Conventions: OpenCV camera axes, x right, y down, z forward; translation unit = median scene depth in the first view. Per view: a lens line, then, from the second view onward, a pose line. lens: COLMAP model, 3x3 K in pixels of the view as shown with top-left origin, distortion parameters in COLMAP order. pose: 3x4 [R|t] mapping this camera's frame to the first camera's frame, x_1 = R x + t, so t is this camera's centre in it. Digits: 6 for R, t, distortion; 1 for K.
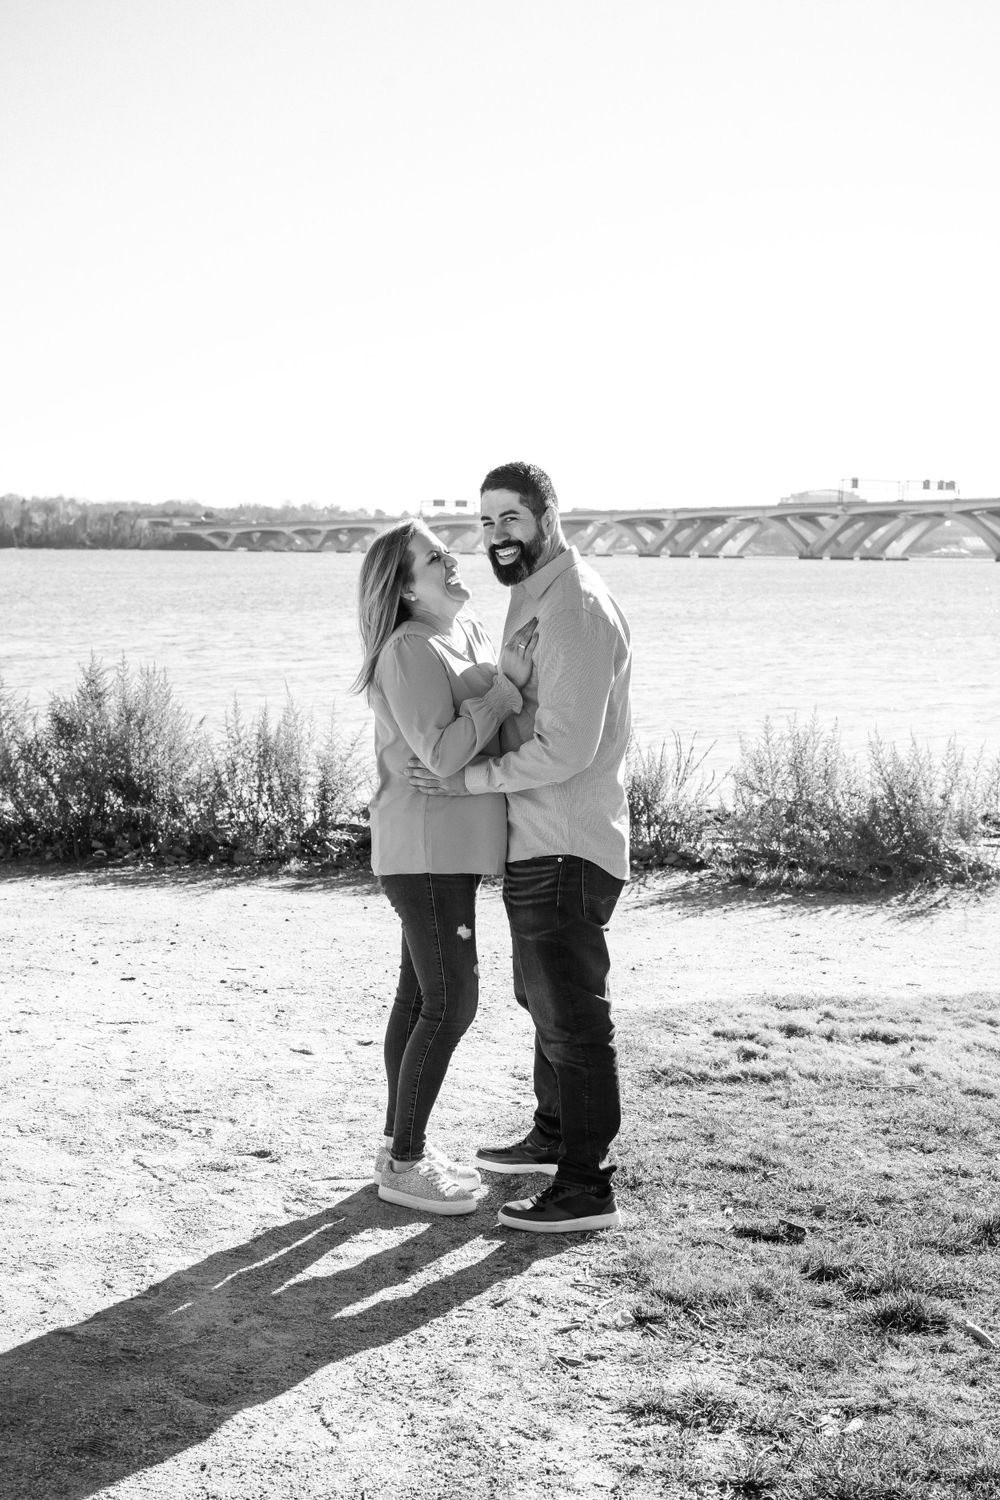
lens RADIAL K [[2385.9, 0, 498.3], [0, 2385.9, 748.4], [0, 0, 1]] dist [0.014593, 0.036948]
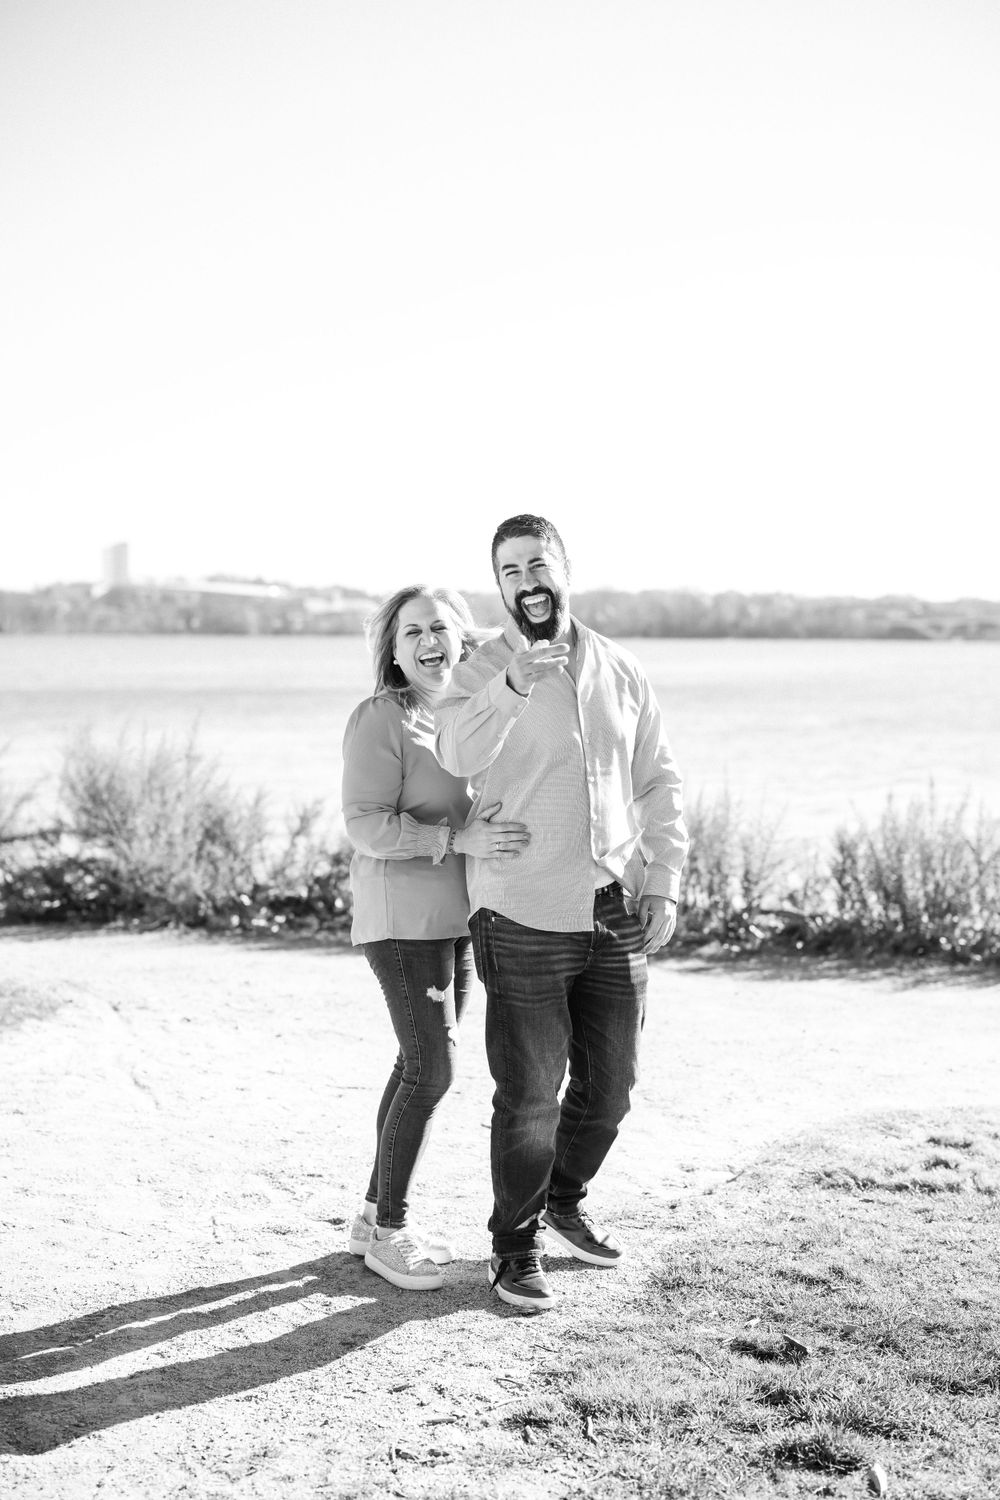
lens RADIAL K [[2385.9, 0, 498.3], [0, 2385.9, 748.4], [0, 0, 1]] dist [0.014593, 0.036948]
pose [[0.935466, 0.011740, -0.353223, 0.276262], [-0.026473, 0.998968, -0.036908, 0.008308], [0.352425, 0.043877, 0.934811, 0.082561]]
